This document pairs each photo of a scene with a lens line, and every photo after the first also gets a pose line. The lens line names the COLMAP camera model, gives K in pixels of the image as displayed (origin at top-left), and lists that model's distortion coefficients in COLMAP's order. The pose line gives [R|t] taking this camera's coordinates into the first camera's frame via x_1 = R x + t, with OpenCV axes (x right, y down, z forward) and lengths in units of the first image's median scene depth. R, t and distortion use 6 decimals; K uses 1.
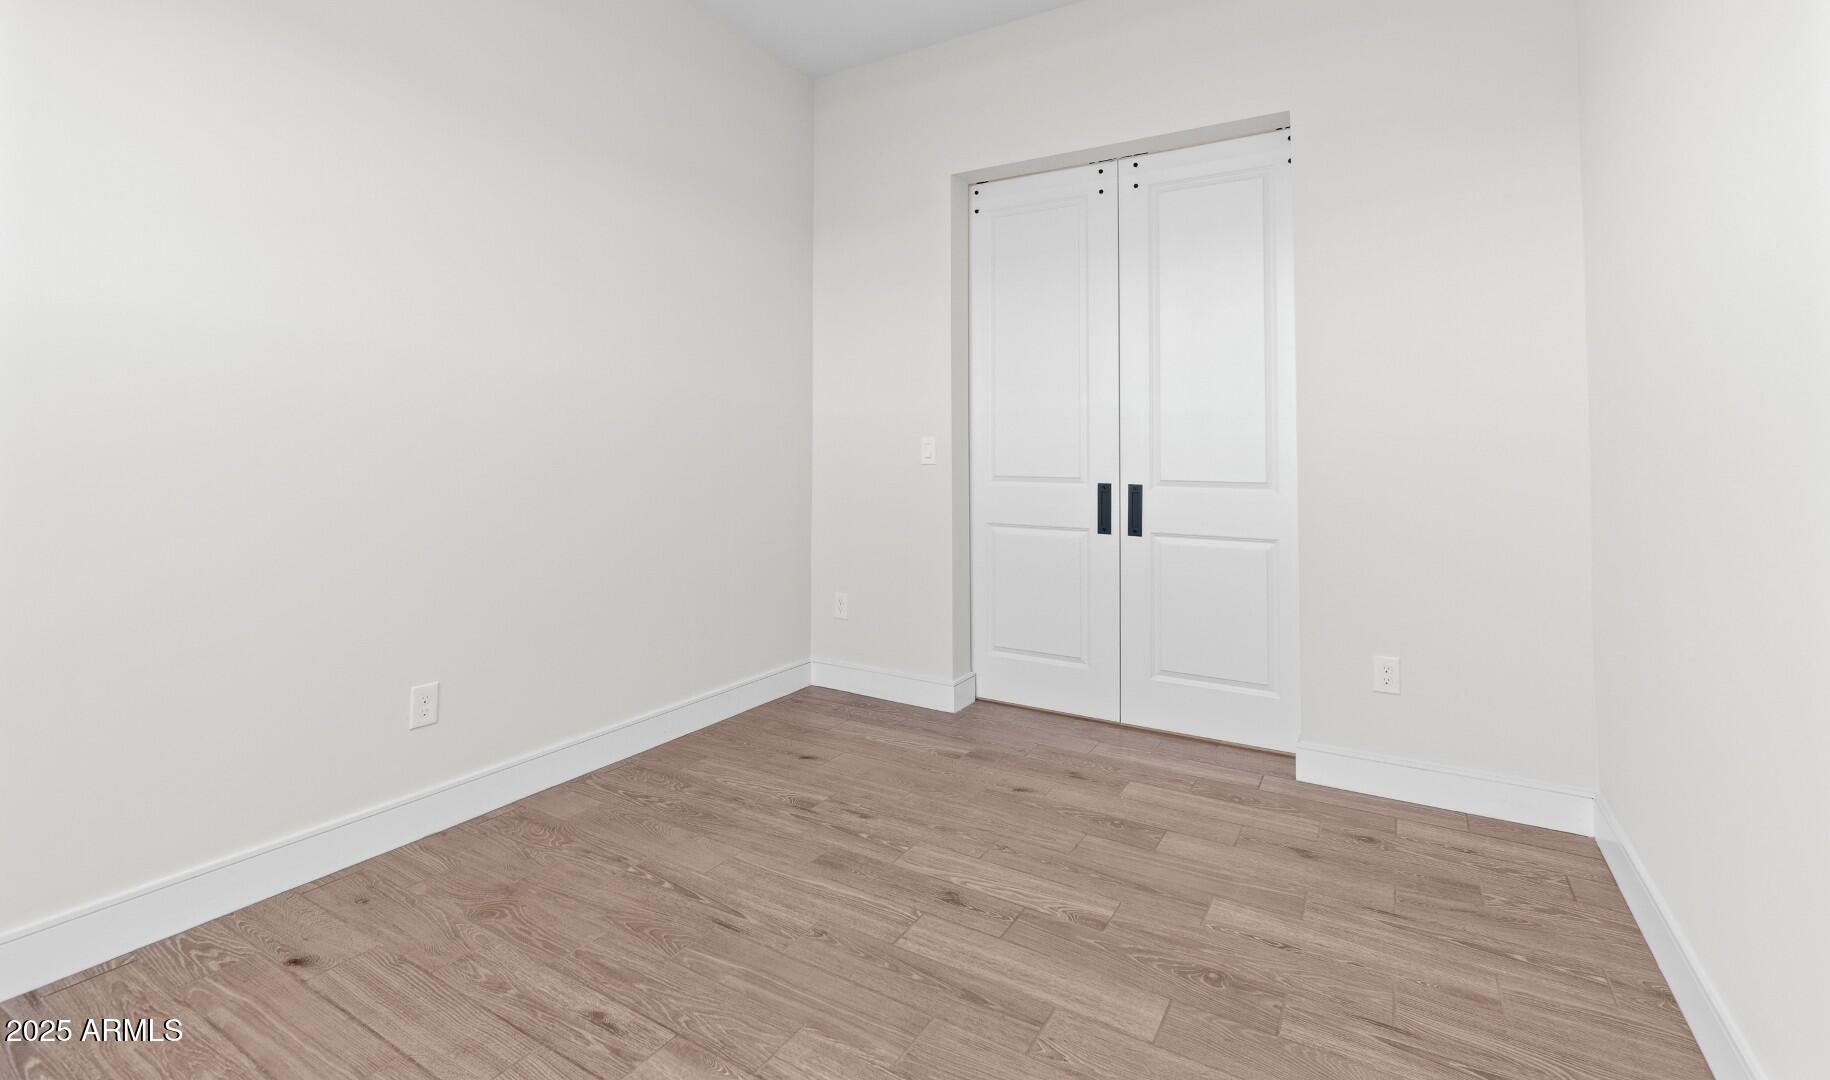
lens RADIAL K [[790.4, 0, 919.2], [0, 790.4, 537.7], [0, 0, 1]] dist [-0.004454, -0.000127]
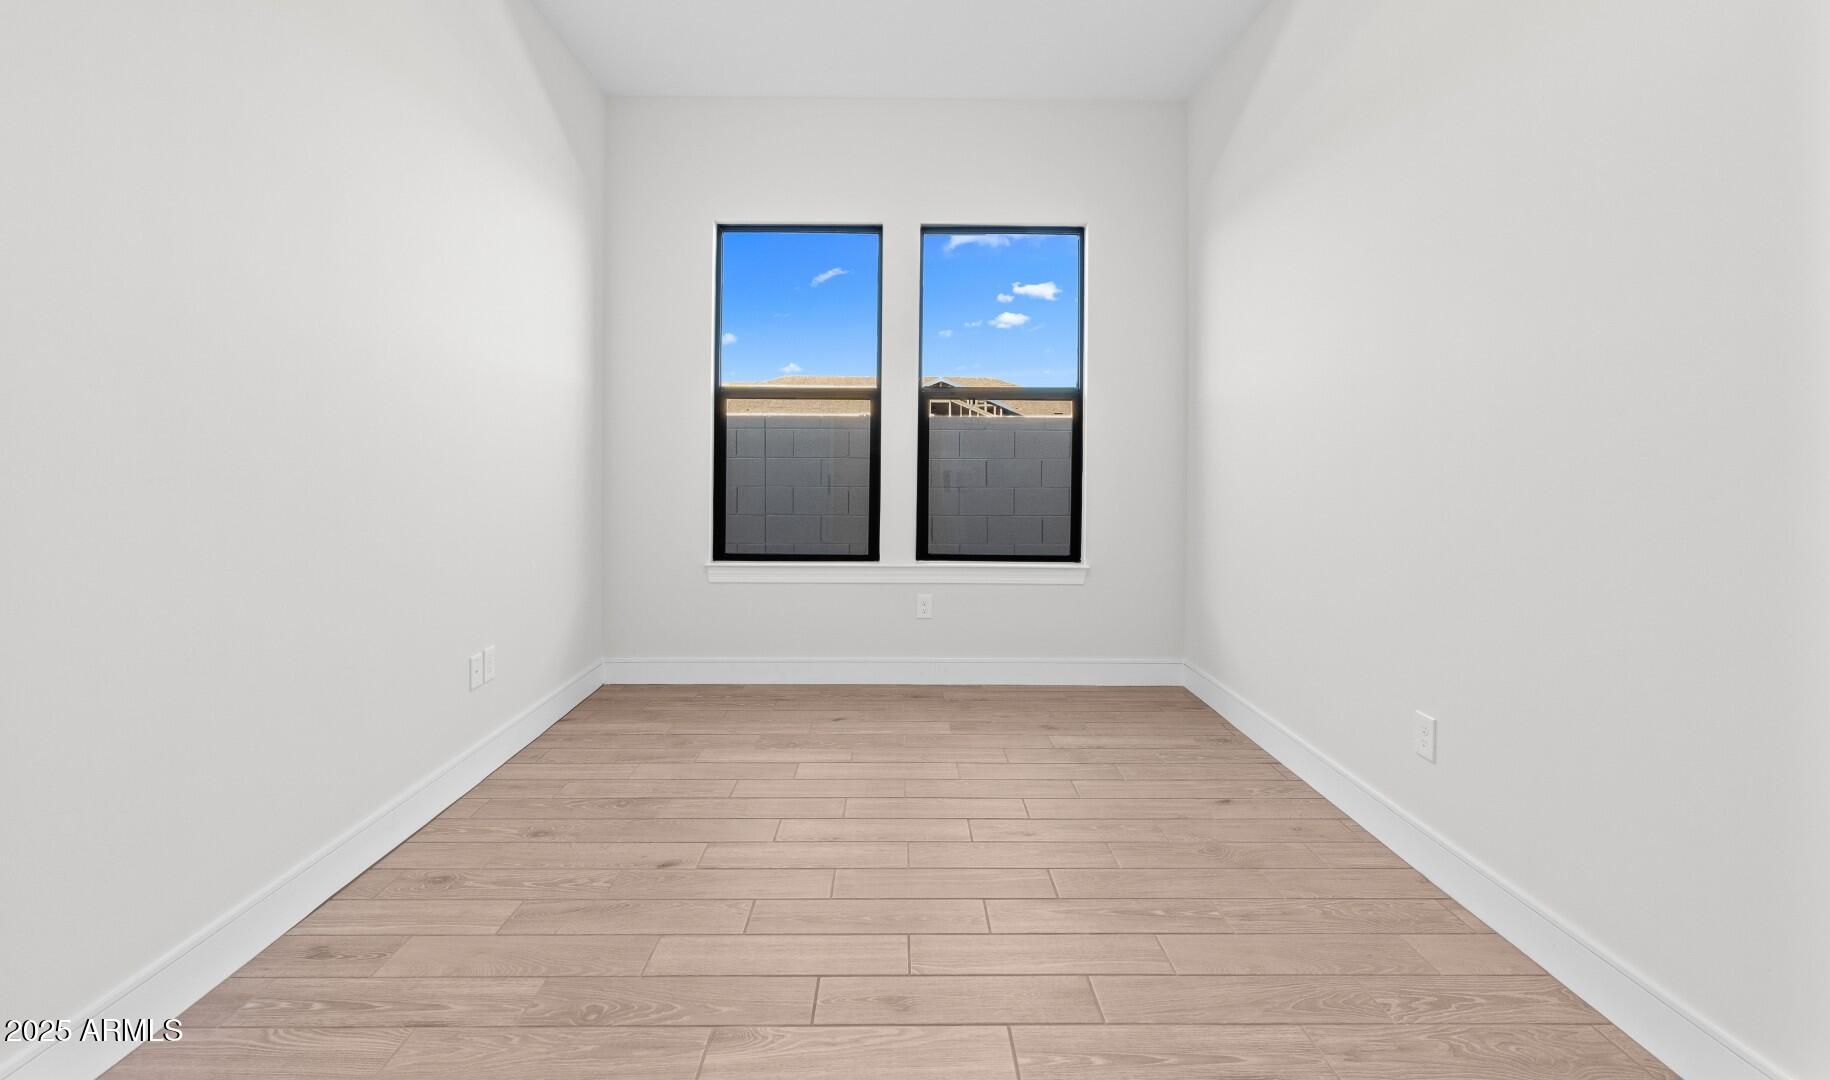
lens RADIAL K [[790.4, 0, 911.6], [0, 790.4, 532.1], [0, 0, 1]] dist [-0.004454, -0.000127]
pose [[-0.852050, 0.032557, -0.522447, 0.480617], [-0.069611, 0.982152, 0.174732, -0.188310], [0.518811, 0.185249, -0.834577, 1.731531]]
